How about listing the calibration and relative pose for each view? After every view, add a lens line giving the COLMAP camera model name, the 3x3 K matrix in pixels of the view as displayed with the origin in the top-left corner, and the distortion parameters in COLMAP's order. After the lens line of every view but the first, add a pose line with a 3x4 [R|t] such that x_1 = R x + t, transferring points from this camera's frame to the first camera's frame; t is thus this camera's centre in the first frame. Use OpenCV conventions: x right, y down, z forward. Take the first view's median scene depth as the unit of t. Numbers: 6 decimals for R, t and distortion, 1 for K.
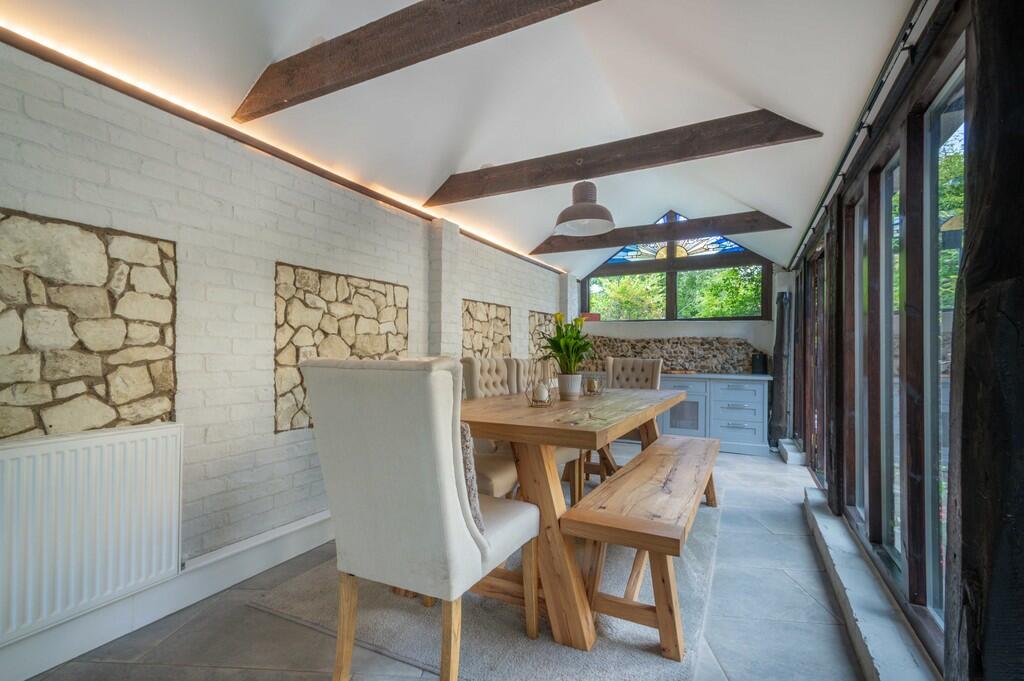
lens RADIAL K [[447.0, 0, 512.8], [0, 447.0, 355.0], [0, 0, 1]] dist [0.000130, -0.000025]
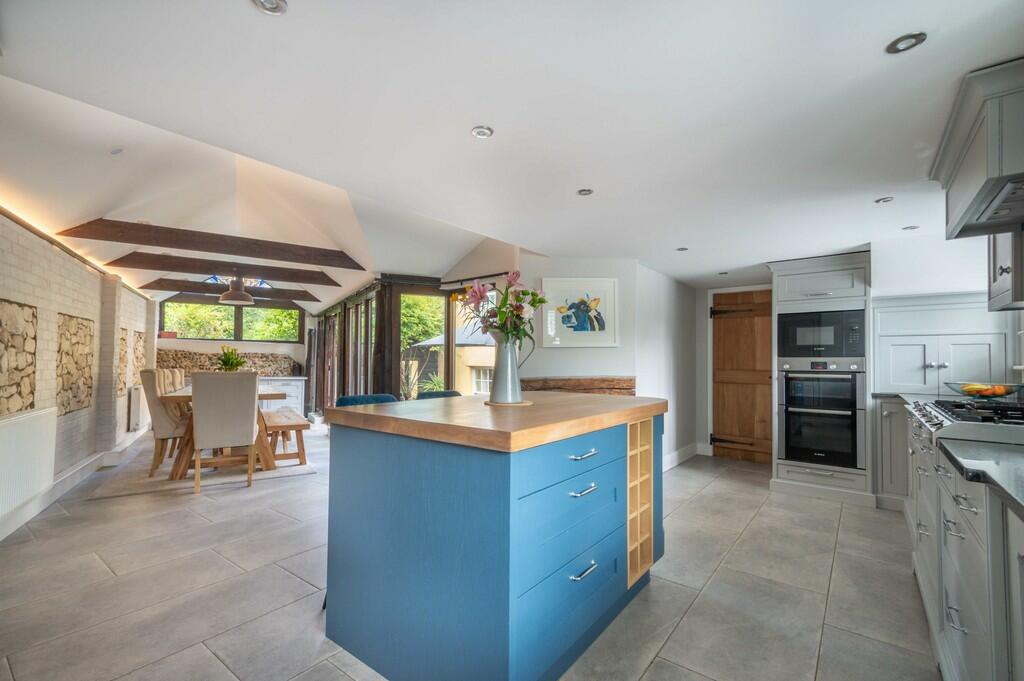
lens RADIAL K [[447.0, 0, 512.8], [0, 447.0, 355.0], [0, 0, 1]] dist [0.000130, -0.000025]
pose [[0.514093, 0.014999, 0.857603, -0.509929], [-0.006054, 0.999886, -0.013858, -0.019596], [-0.857713, 0.001932, 0.514125, -0.601300]]
